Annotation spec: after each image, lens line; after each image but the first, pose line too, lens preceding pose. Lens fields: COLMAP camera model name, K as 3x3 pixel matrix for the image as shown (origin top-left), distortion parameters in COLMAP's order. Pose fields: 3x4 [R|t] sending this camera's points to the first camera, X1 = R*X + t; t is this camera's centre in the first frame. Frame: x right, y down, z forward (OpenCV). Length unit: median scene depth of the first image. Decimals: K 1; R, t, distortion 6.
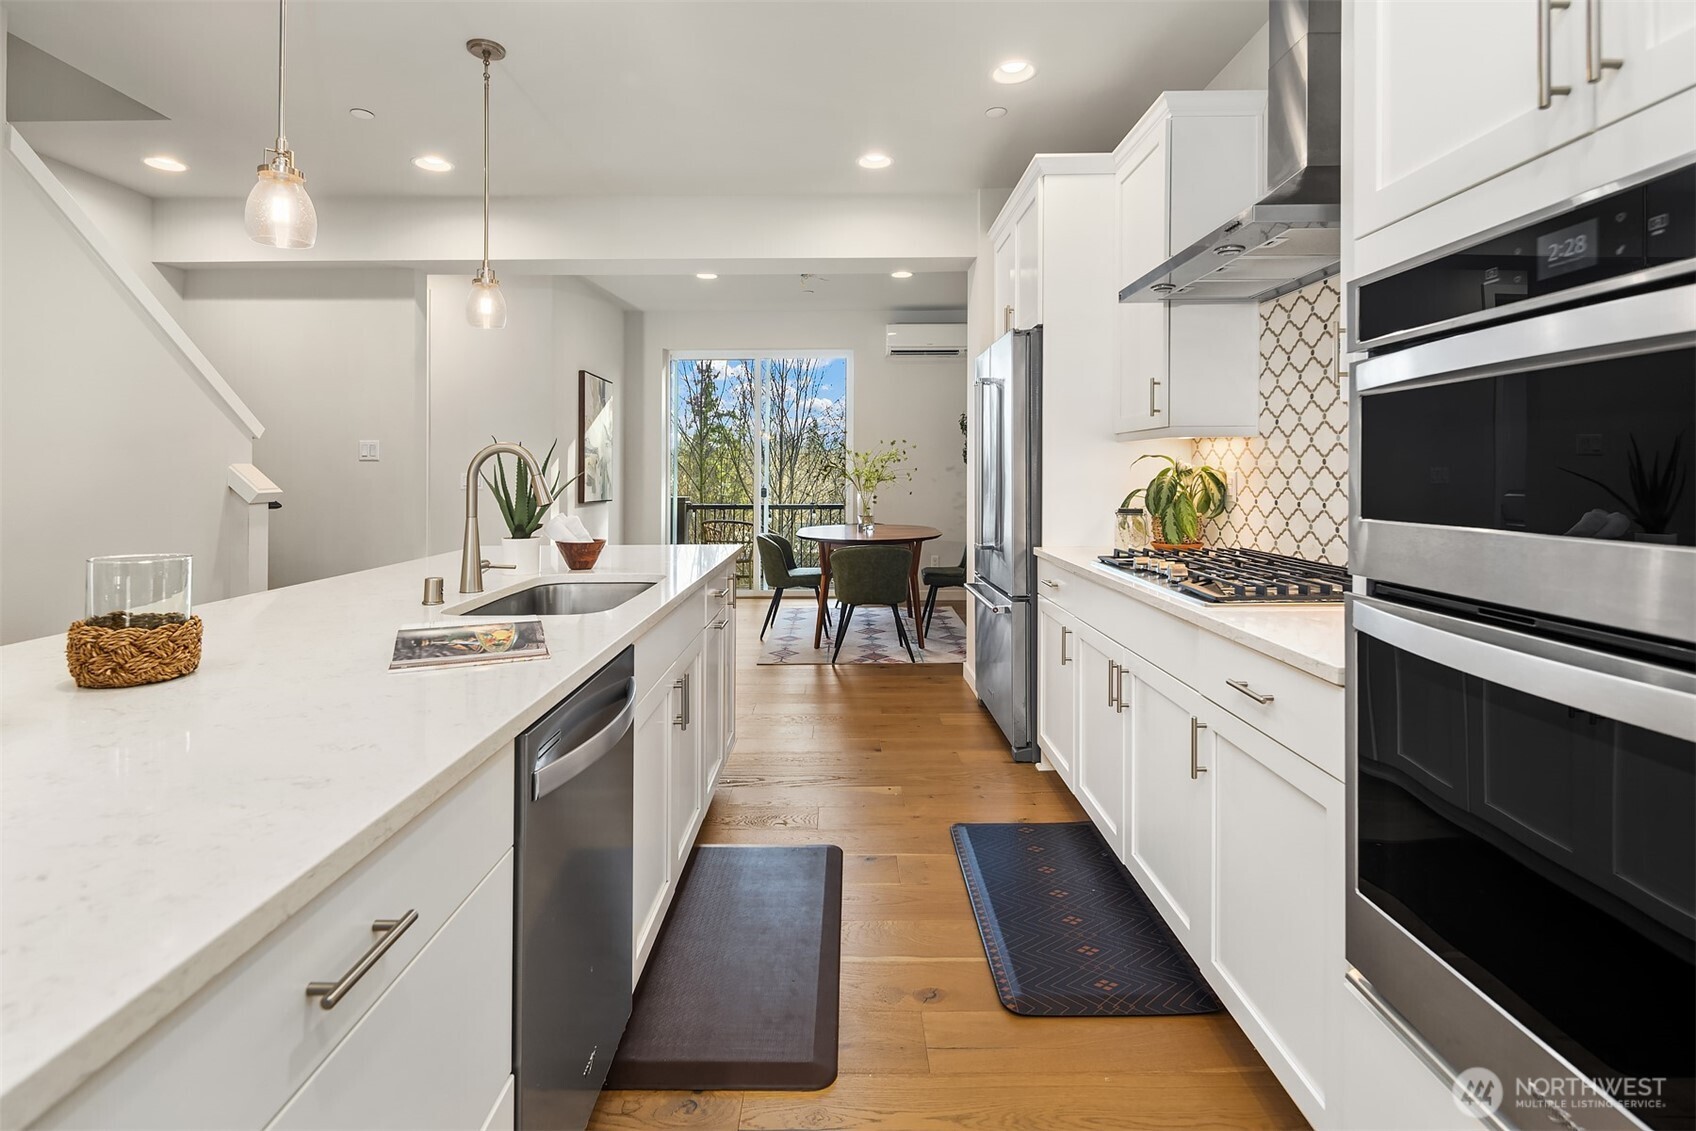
lens RADIAL K [[821.9, 0, 849.0], [0, 821.9, 465.8], [0, 0, 1]] dist [0.002433, -0.000311]
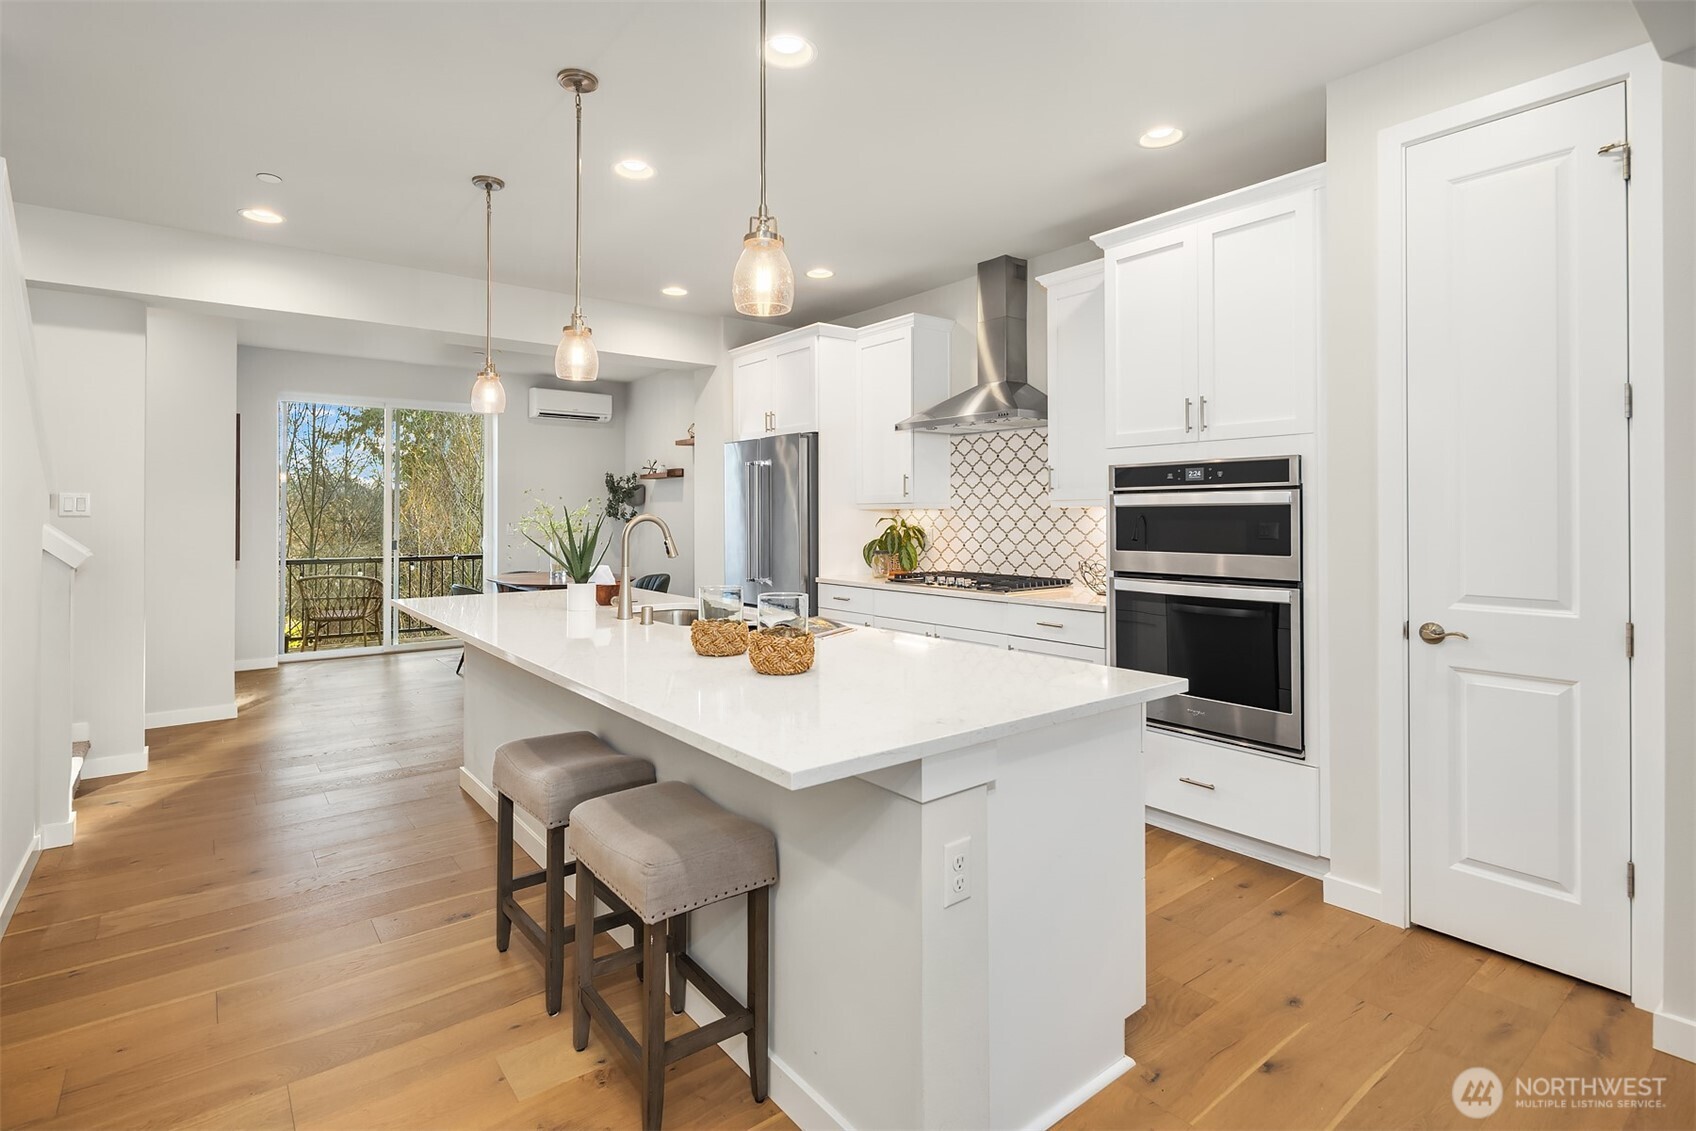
lens RADIAL K [[819.7, 0, 839.3], [0, 819.7, 515.9], [0, 0, 1]] dist [0.001020, -0.000187]
pose [[0.787800, 0.001049, 0.615931, -0.745170], [-0.004952, 0.999977, 0.004631, -0.025383], [-0.615912, -0.006698, 0.787787, -0.254483]]
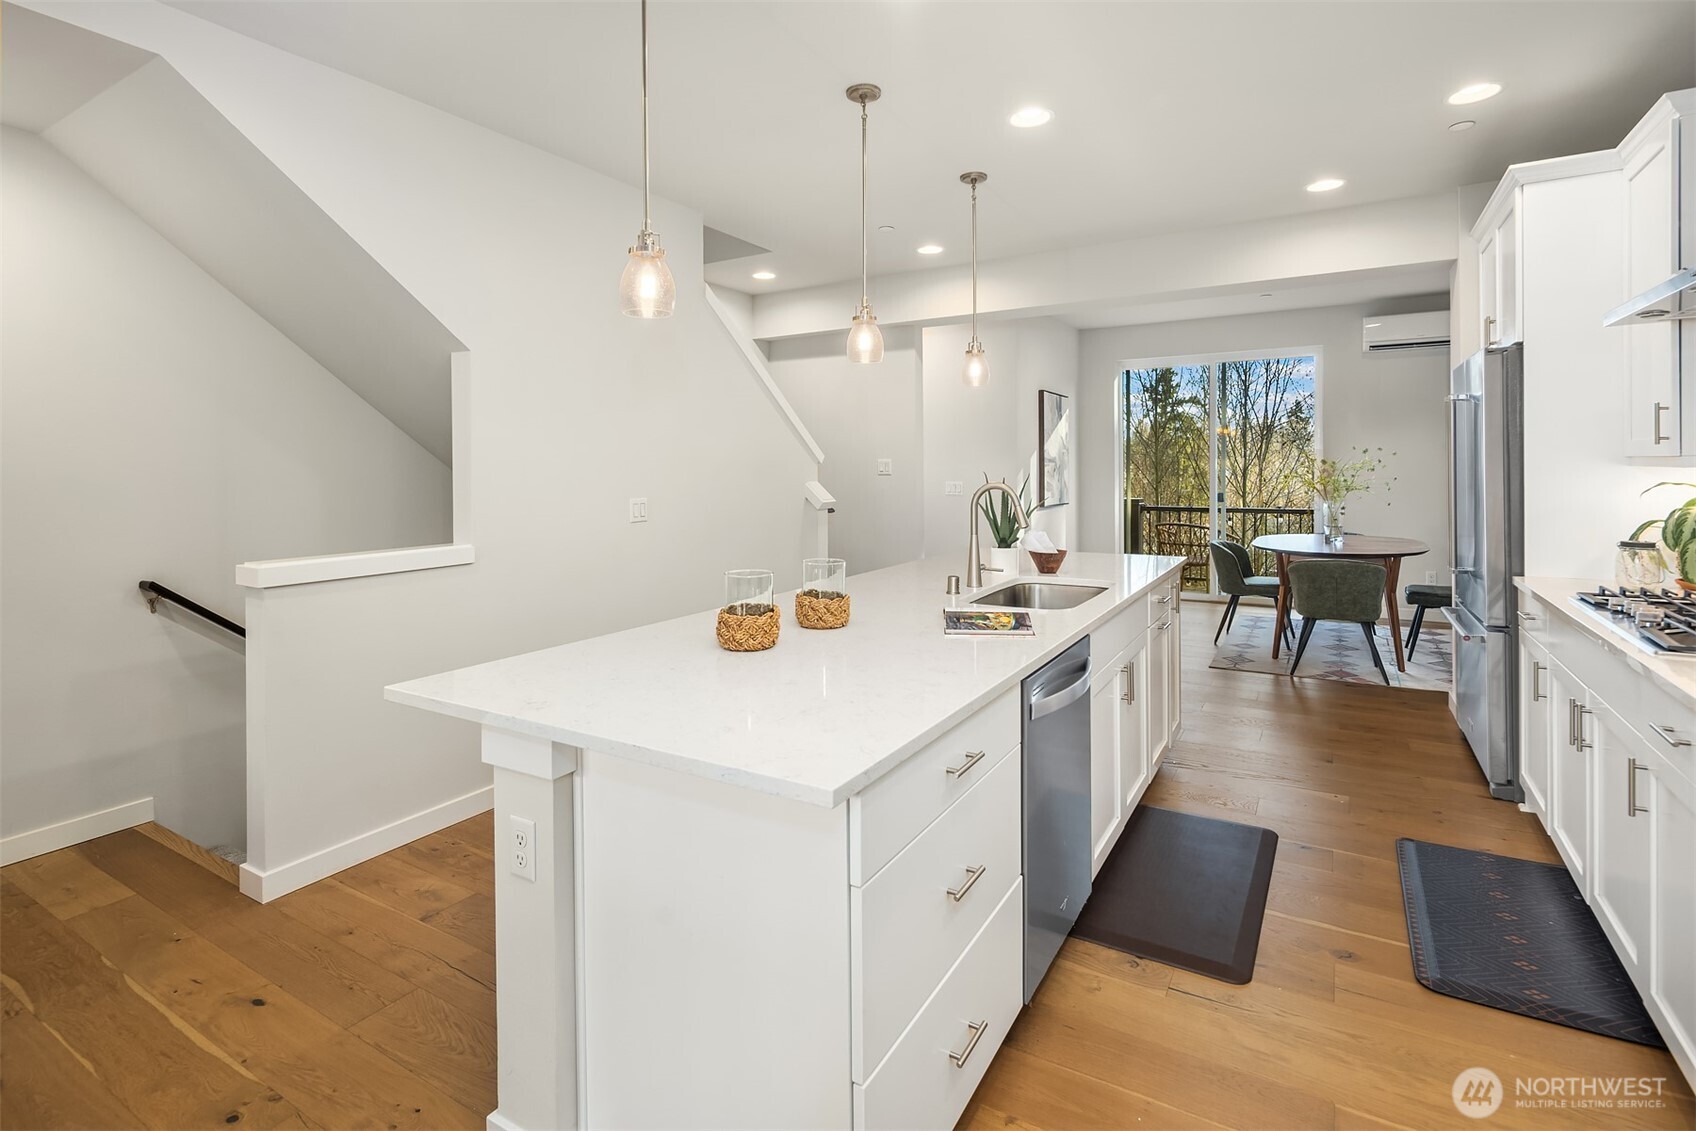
lens RADIAL K [[825.6, 0, 840.5], [0, 825.6, 460.2], [0, 0, 1]] dist [0.001623, -0.000893]
pose [[0.853552, -0.008838, -0.520932, 0.065048], [0.011628, 0.999930, 0.002087, -0.051175], [0.520877, -0.007839, 0.853596, -0.245561]]
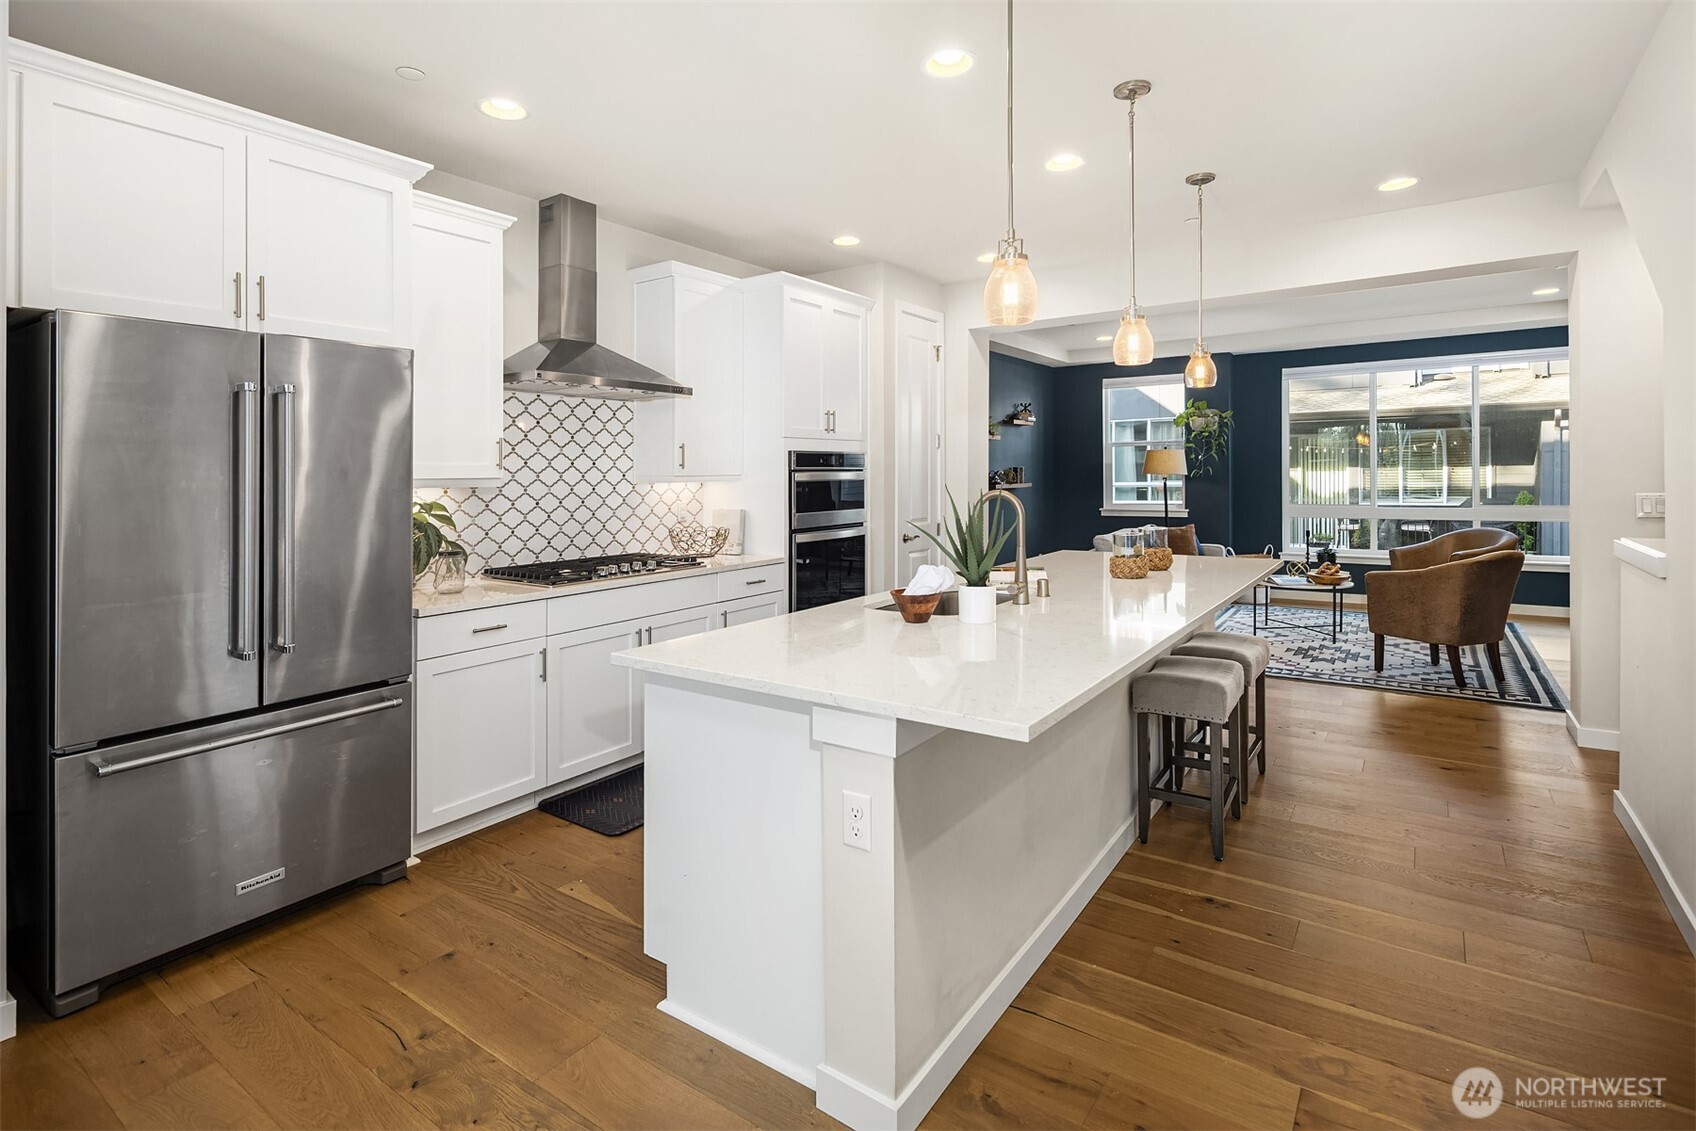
lens RADIAL K [[827.8, 0, 849.7], [0, 827.8, 480.7], [0, 0, 1]] dist [0.001052, -0.000055]
pose [[-0.816115, 0.015361, 0.577686, -0.716512], [0.015089, 0.999872, -0.005270, -0.026037], [-0.577693, 0.004415, -0.816242, 1.589591]]
